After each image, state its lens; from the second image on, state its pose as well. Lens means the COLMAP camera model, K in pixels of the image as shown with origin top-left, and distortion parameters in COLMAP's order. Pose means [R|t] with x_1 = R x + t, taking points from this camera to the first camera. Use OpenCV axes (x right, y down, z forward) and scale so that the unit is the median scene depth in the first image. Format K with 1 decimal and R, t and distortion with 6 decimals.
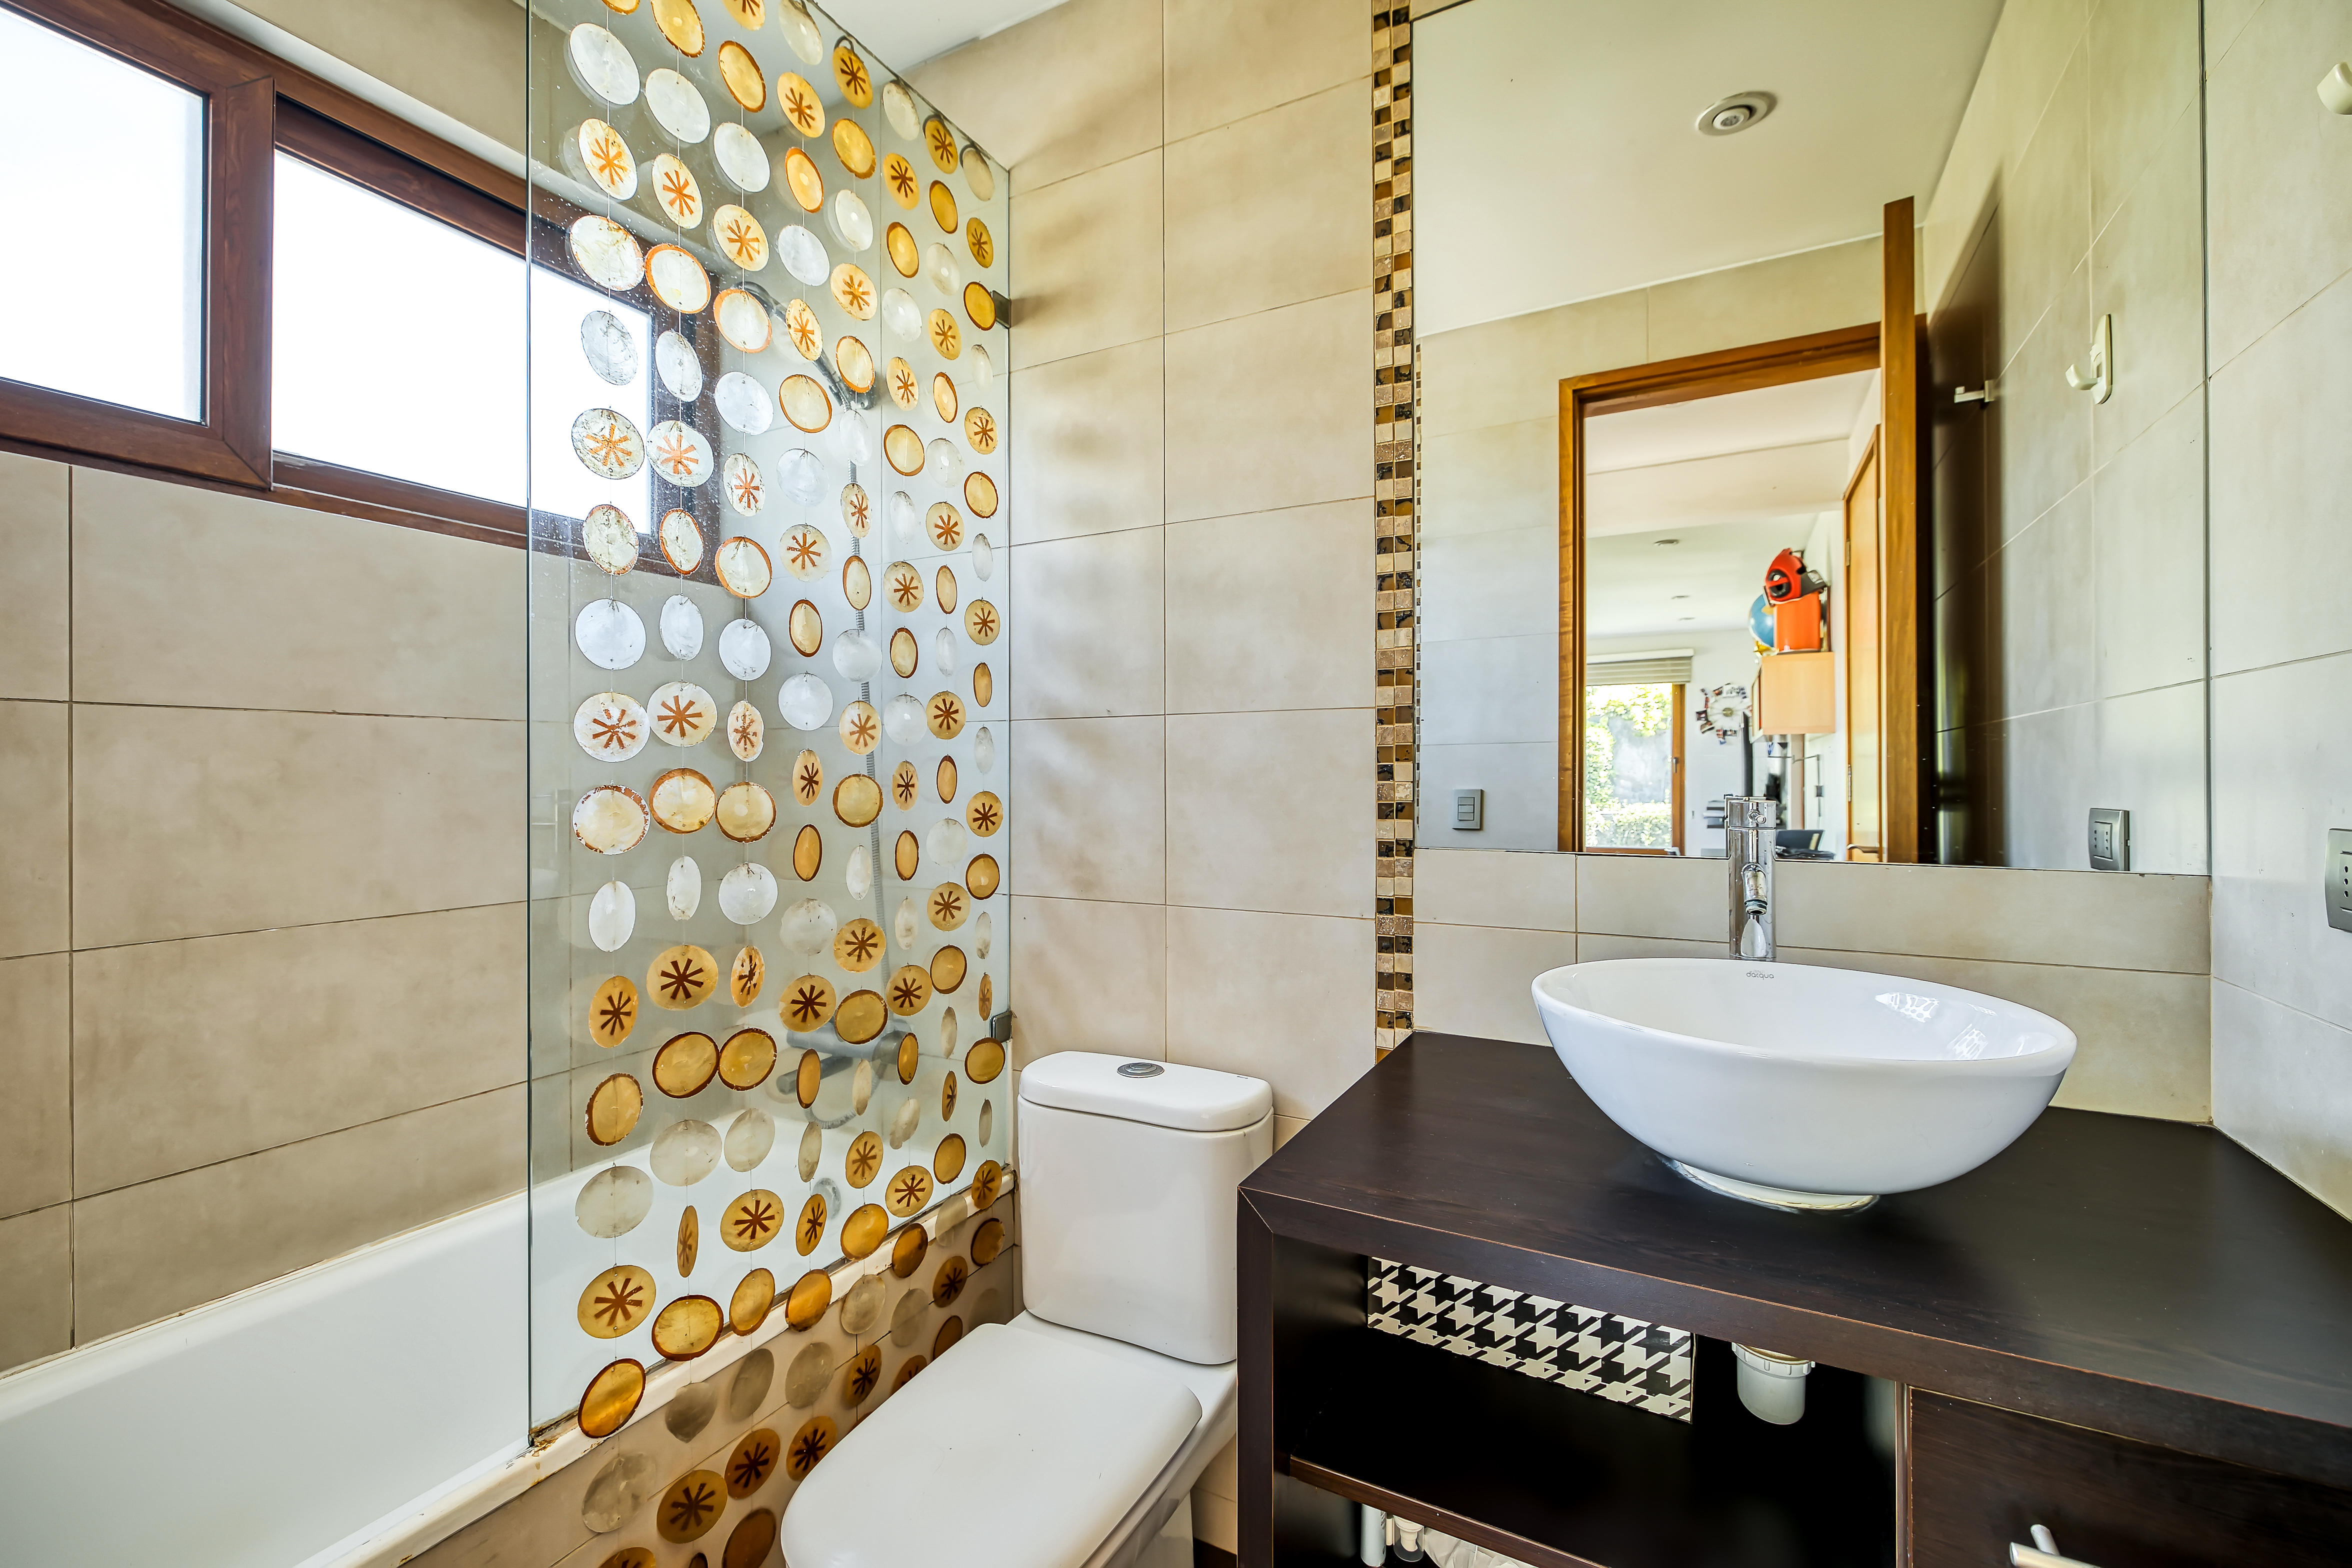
lens RADIAL K [[1006.5, 0, 1173.6], [0, 1006.5, 778.1], [0, 0, 1]] dist [-0.003261, -0.000061]
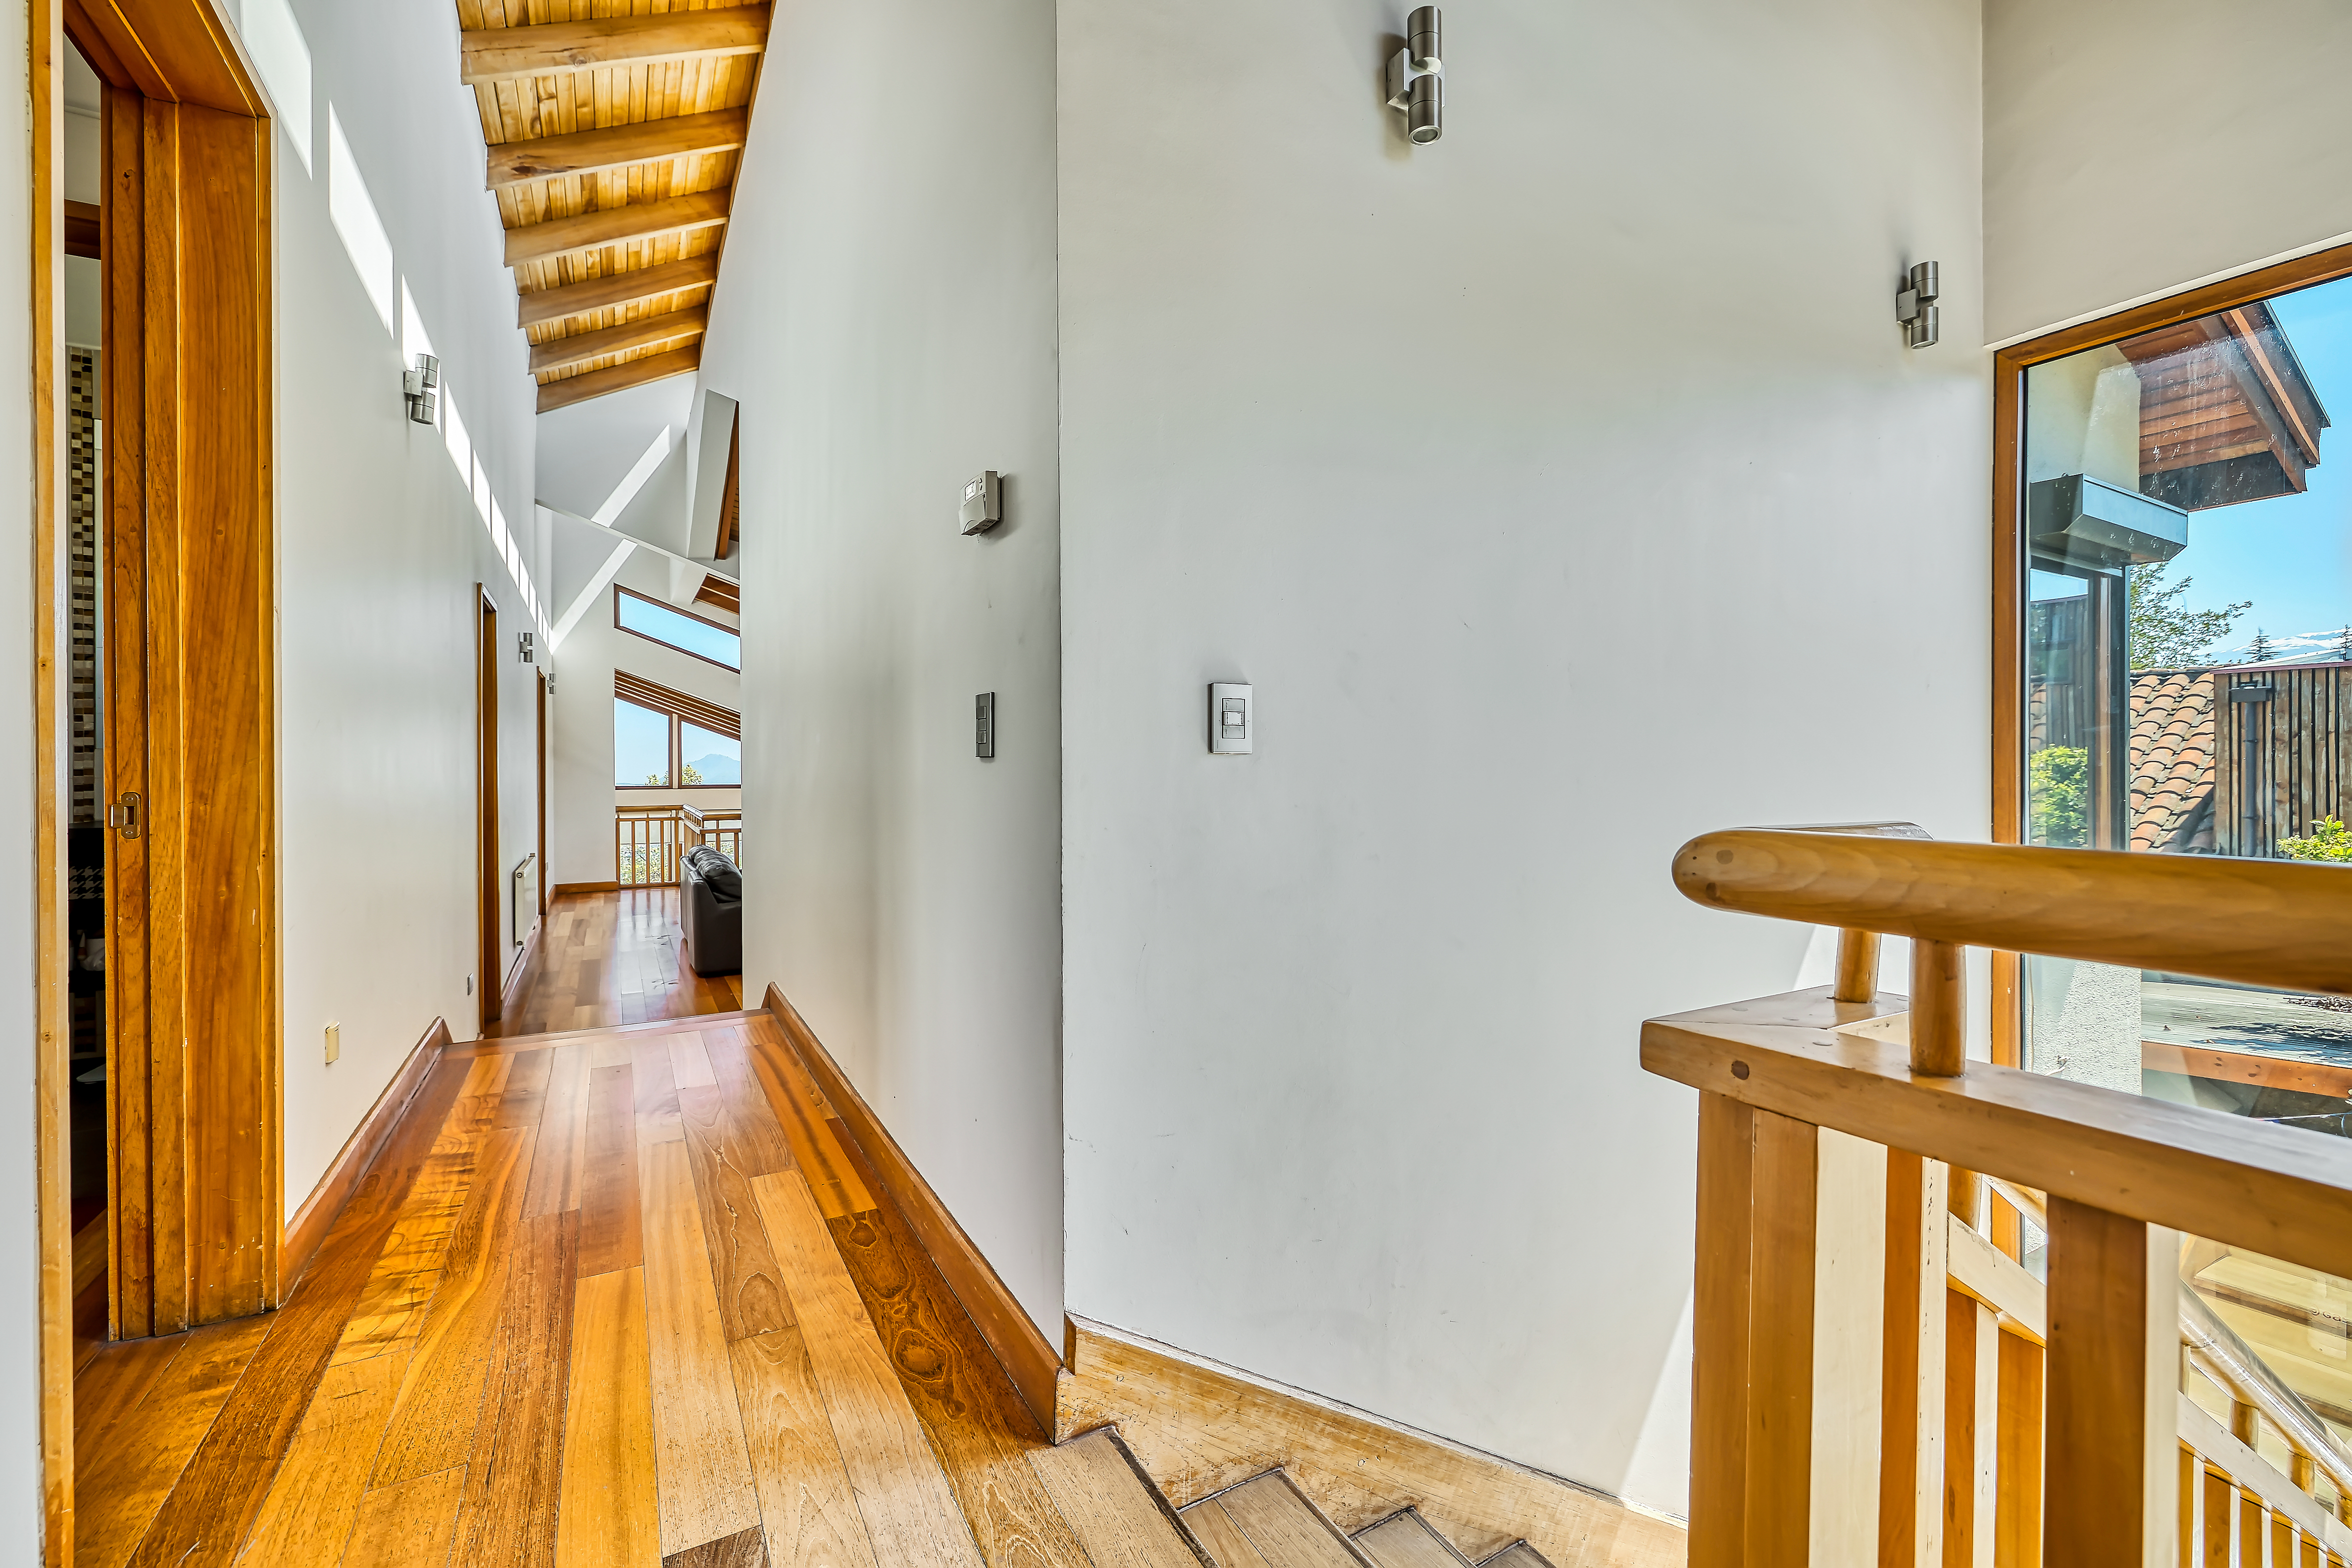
lens RADIAL K [[1006.5, 0, 1178.3], [0, 1006.5, 773.6], [0, 0, 1]] dist [-0.003261, -0.000061]
pose [[0.538186, -0.001894, 0.842824, -0.412516], [-0.002156, 0.999991, 0.003623, 0.116230], [-0.842823, -0.003767, 0.538177, -2.613534]]
